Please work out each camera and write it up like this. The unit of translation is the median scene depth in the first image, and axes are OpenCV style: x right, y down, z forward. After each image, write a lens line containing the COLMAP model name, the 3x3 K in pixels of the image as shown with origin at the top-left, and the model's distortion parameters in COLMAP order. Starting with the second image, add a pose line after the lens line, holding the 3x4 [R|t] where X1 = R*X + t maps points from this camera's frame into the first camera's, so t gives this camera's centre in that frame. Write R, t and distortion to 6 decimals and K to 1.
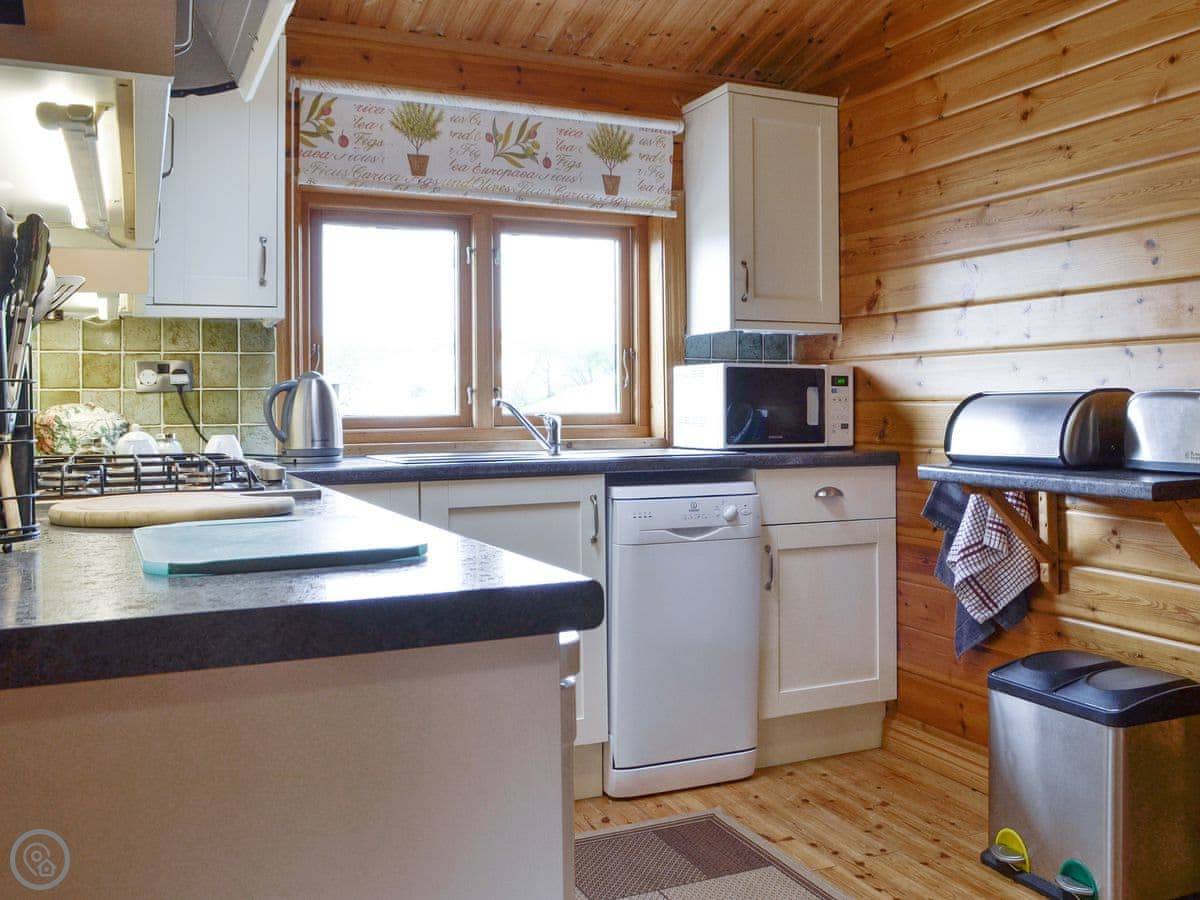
lens RADIAL K [[990.5, 0, 600.0], [0, 990.5, 450.0], [0, 0, 1]] dist [-0.069422, -0.002051]
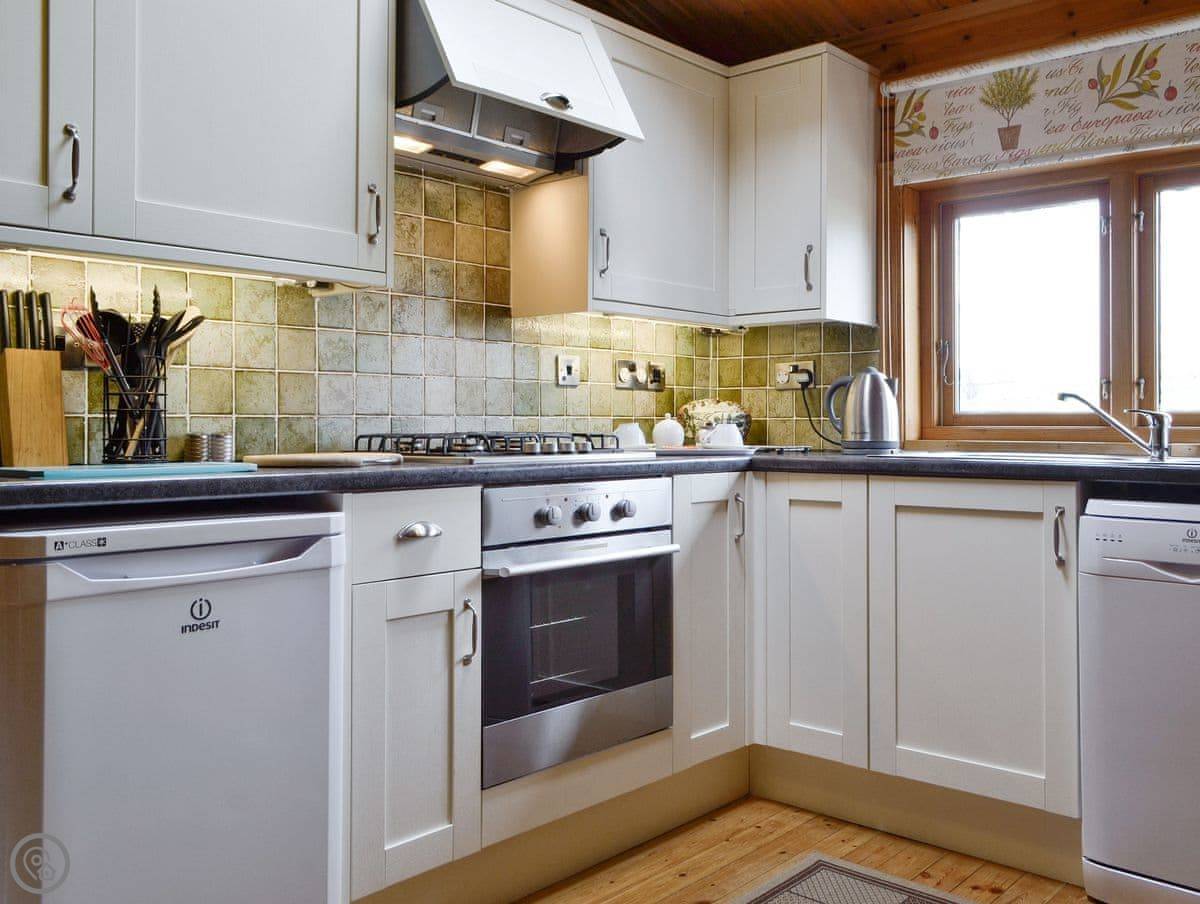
lens RADIAL K [[1087.8, 0, 600.0], [0, 1087.8, 452.0], [0, 0, 1]] dist [-0.006169, -0.006614]
pose [[0.408487, 0.038476, -0.911953, 0.611907], [-0.044550, 0.998761, 0.022183, -0.003293], [0.911676, 0.031566, 0.409695, 0.254413]]
